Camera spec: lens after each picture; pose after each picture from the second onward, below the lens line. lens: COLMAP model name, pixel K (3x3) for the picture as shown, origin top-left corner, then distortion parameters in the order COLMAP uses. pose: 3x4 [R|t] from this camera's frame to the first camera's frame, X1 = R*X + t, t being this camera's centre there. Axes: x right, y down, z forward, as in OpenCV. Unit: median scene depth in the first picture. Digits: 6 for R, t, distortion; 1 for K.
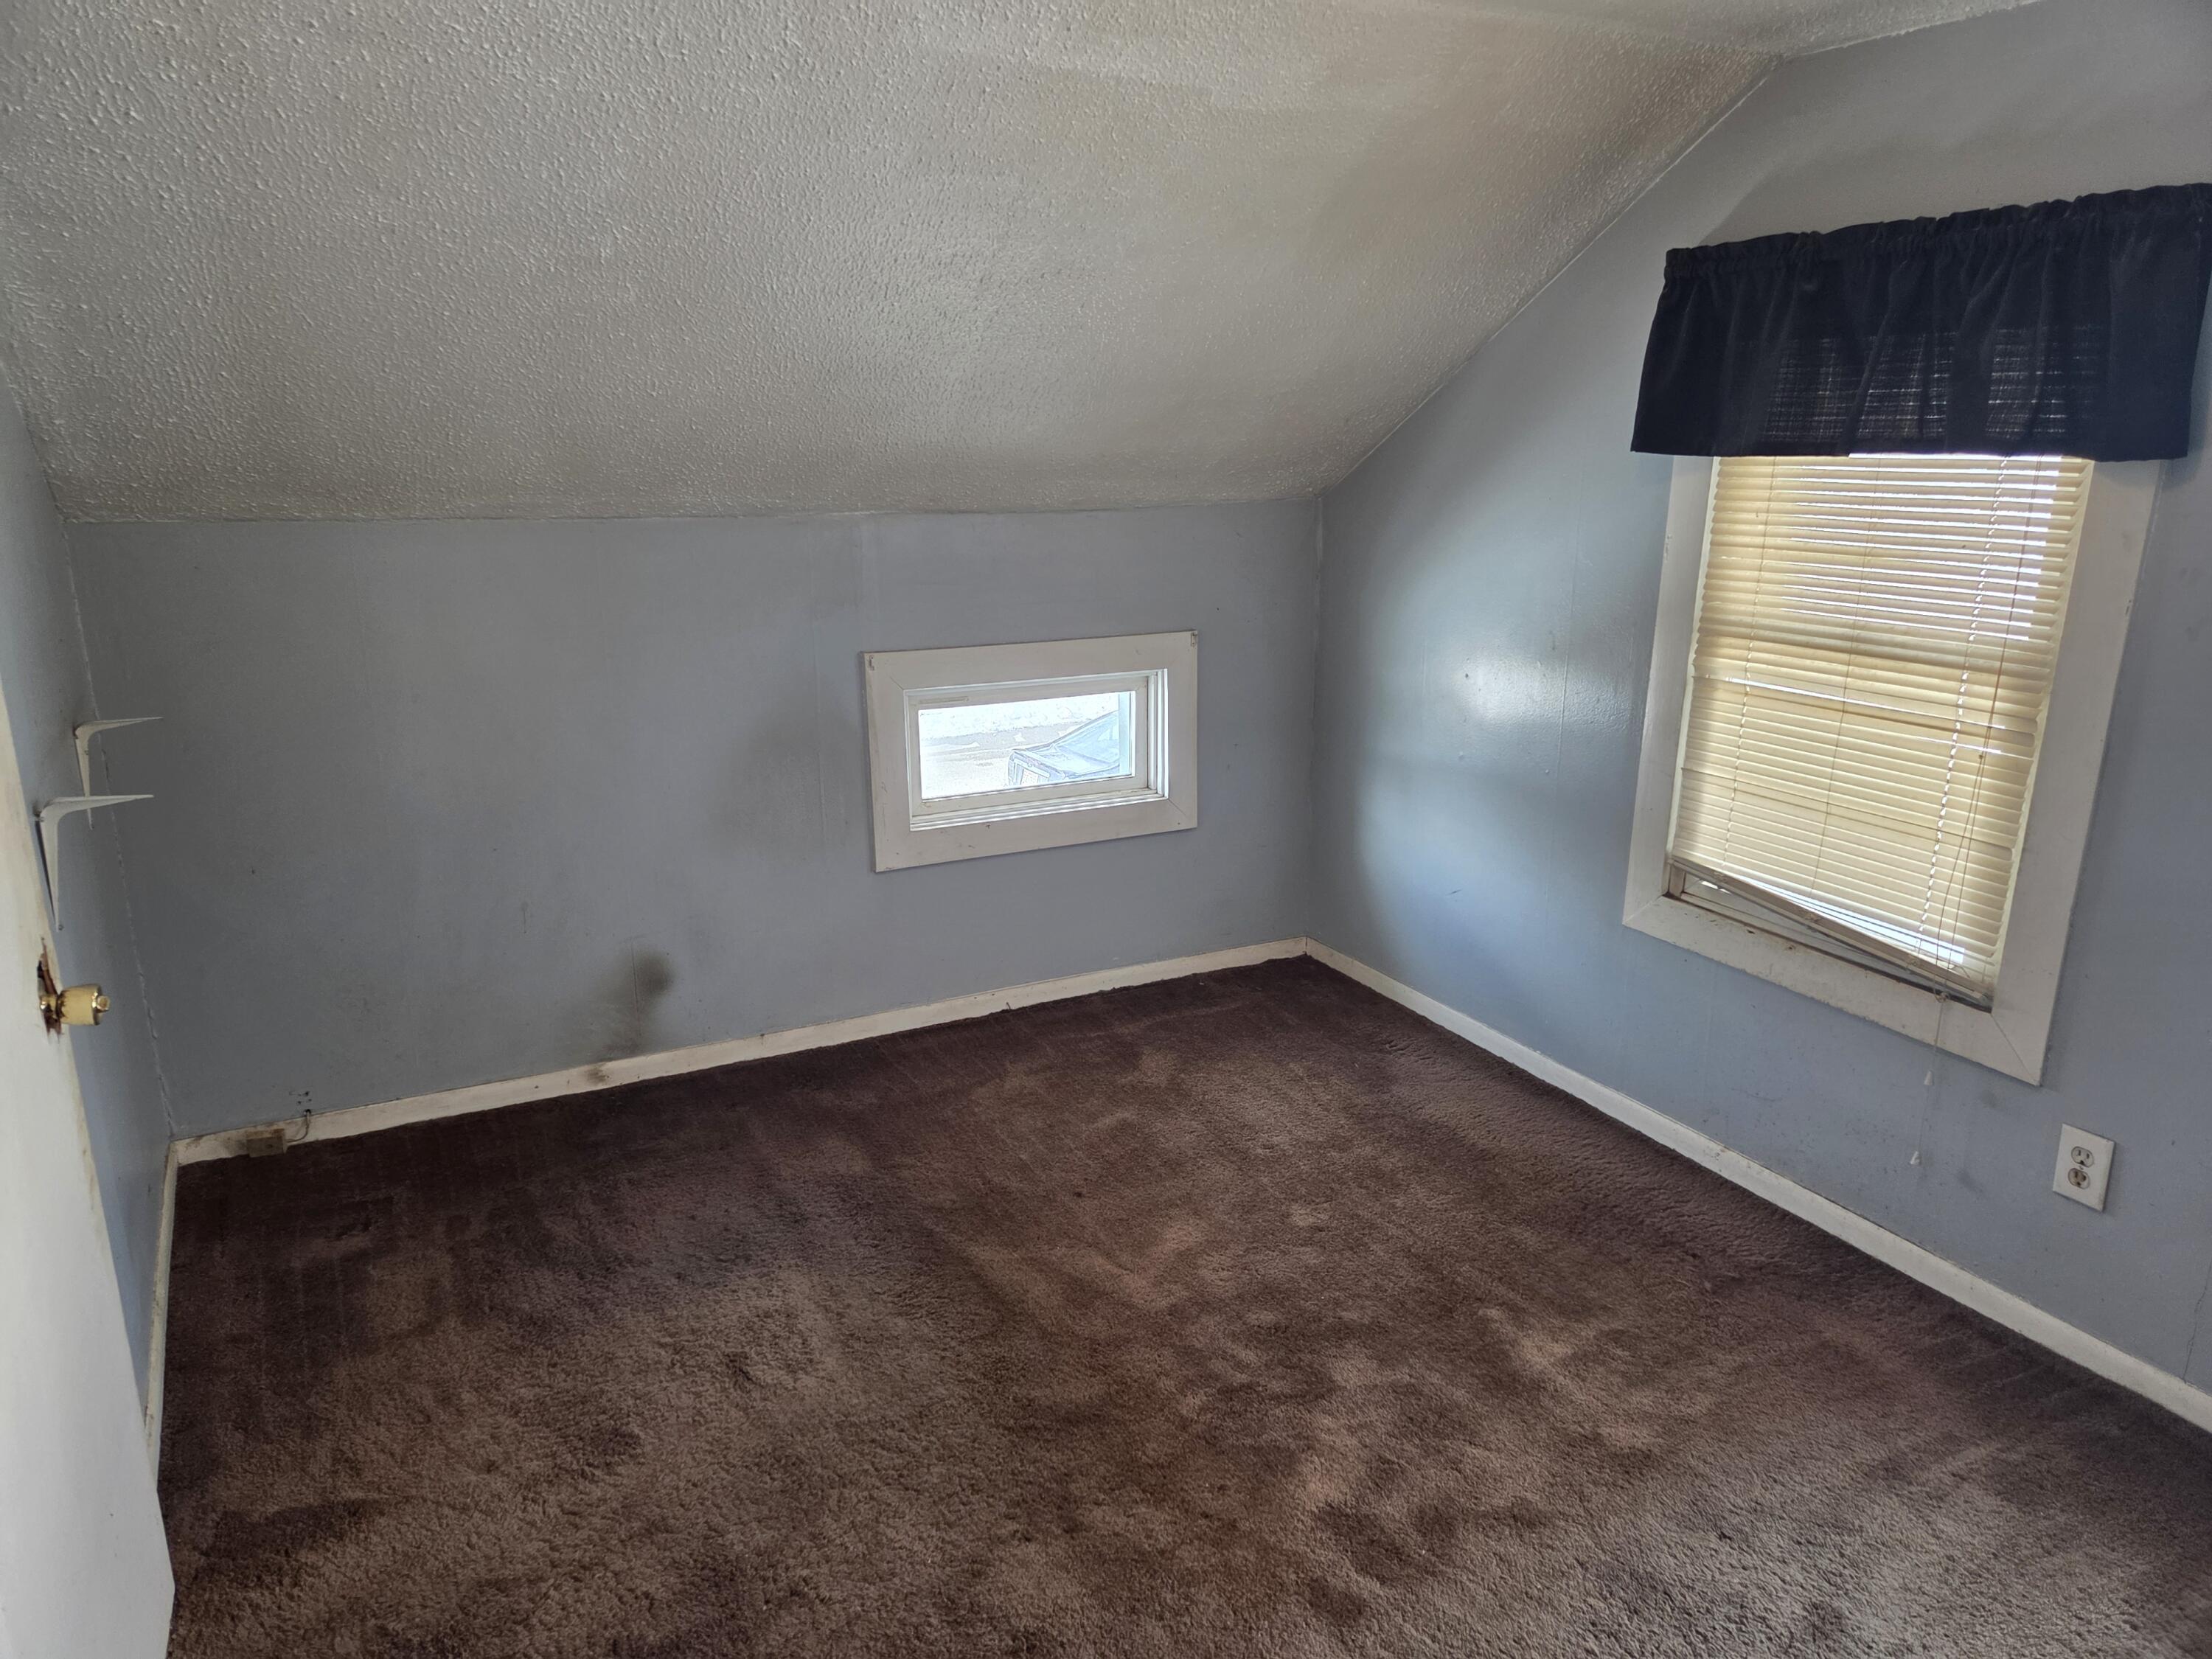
lens RADIAL K [[1336.2, 0, 1106.0], [0, 1336.2, 829.5], [0, 0, 1]] dist [0.026358, -0.028491]
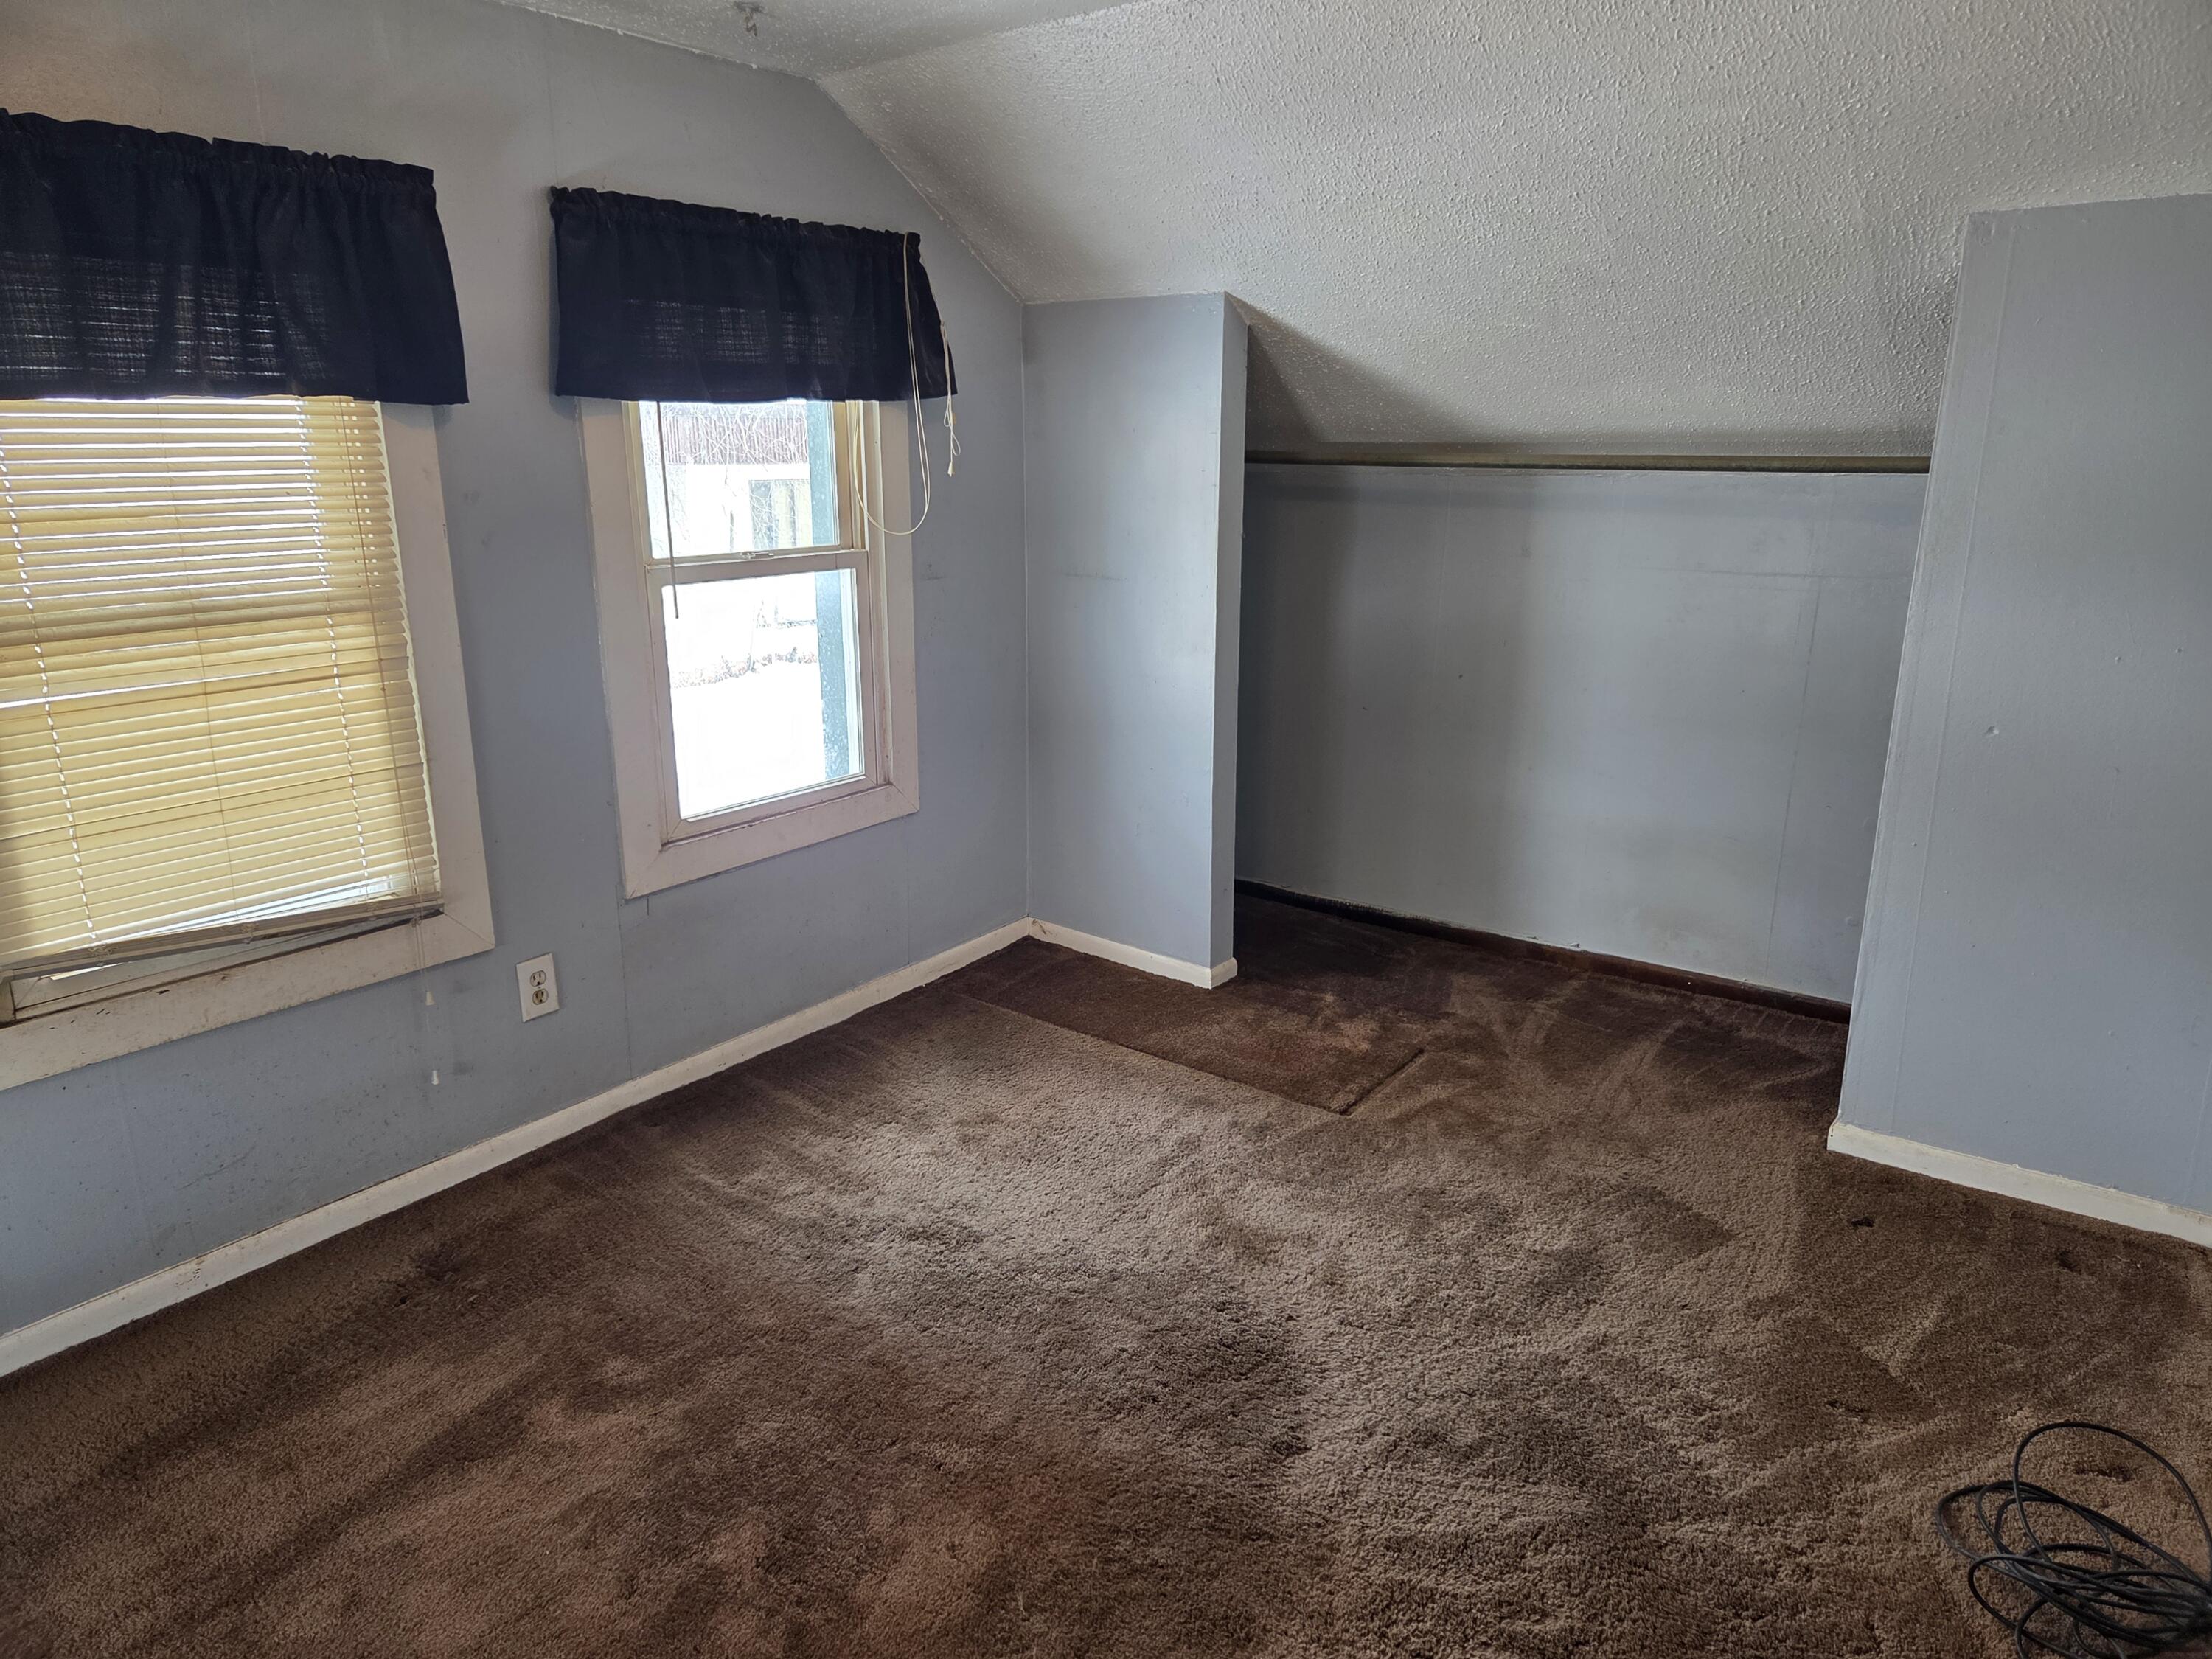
lens RADIAL K [[1472.9, 0, 1090.2], [0, 1472.9, 838.5], [0, 0, 1]] dist [0.063420, -0.045668]
pose [[-0.398696, -0.257731, 0.880123, -0.600549], [0.252478, 0.891765, 0.375513, -0.238935], [-0.881644, 0.371927, -0.290472, 0.861177]]
